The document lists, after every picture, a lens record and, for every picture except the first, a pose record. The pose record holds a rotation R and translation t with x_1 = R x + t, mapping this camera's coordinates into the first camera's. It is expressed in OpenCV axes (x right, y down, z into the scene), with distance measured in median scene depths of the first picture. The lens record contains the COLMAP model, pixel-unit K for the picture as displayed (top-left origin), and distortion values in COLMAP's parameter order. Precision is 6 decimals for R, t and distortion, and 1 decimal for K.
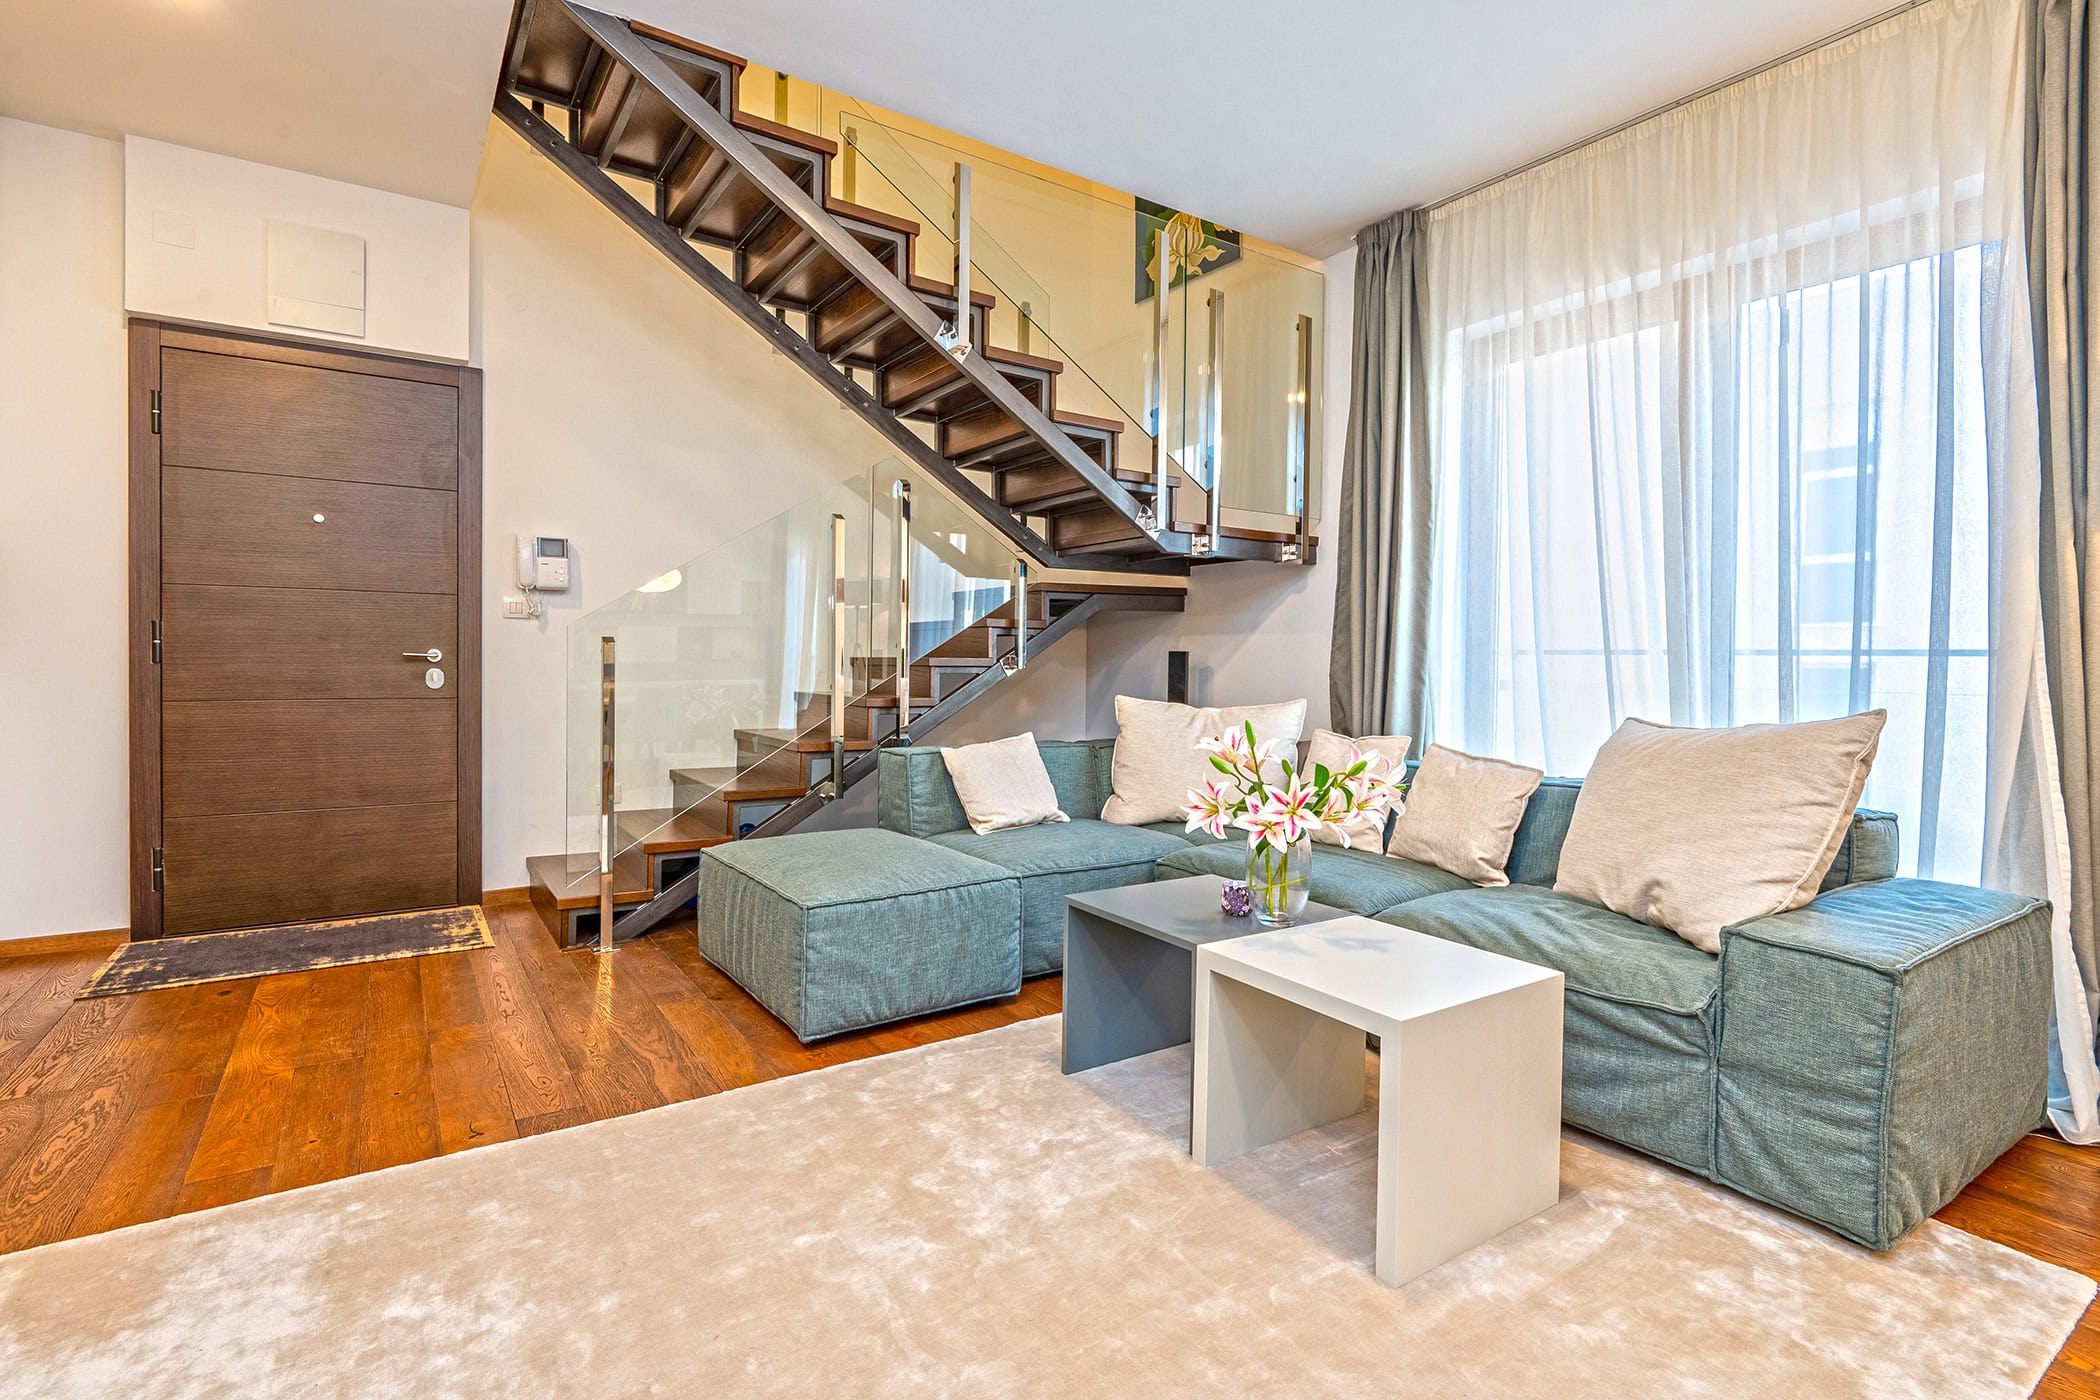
lens RADIAL K [[982.0, 0, 1050.0], [0, 982.0, 700.0], [0, 0, 1]] dist [-0.012828, 0.000465]
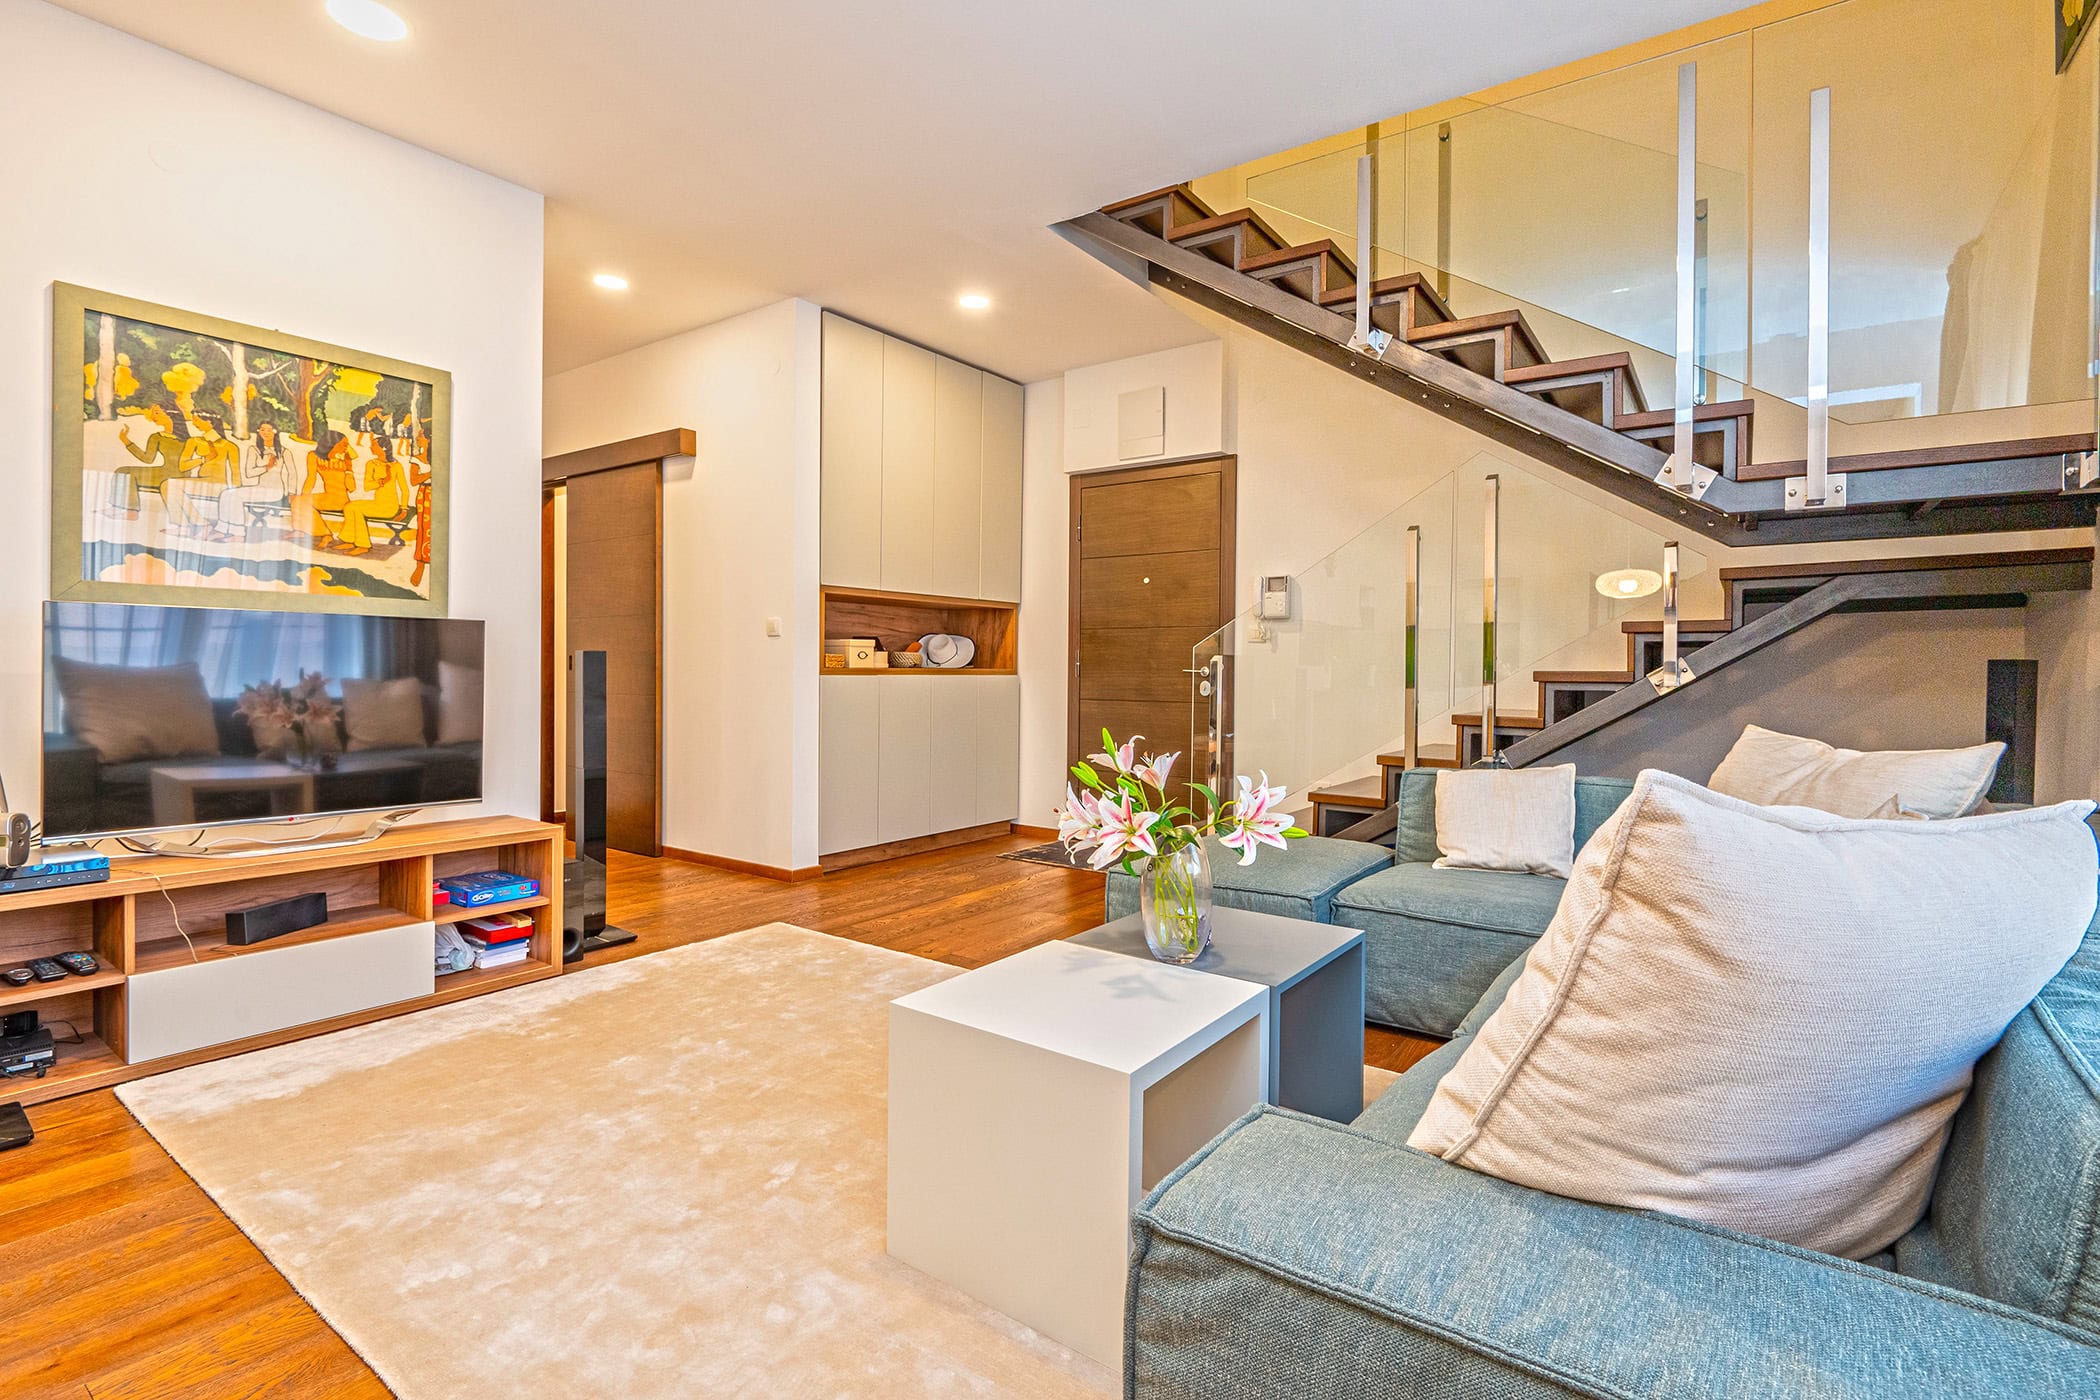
lens RADIAL K [[982.0, 0, 1050.0], [0, 982.0, 700.0], [0, 0, 1]] dist [-0.012828, 0.000465]
pose [[0.341729, 0.020860, -0.939567, 0.591673], [-0.044264, 0.999001, 0.006080, -0.004875], [0.938756, 0.039511, 0.342311, 0.331902]]
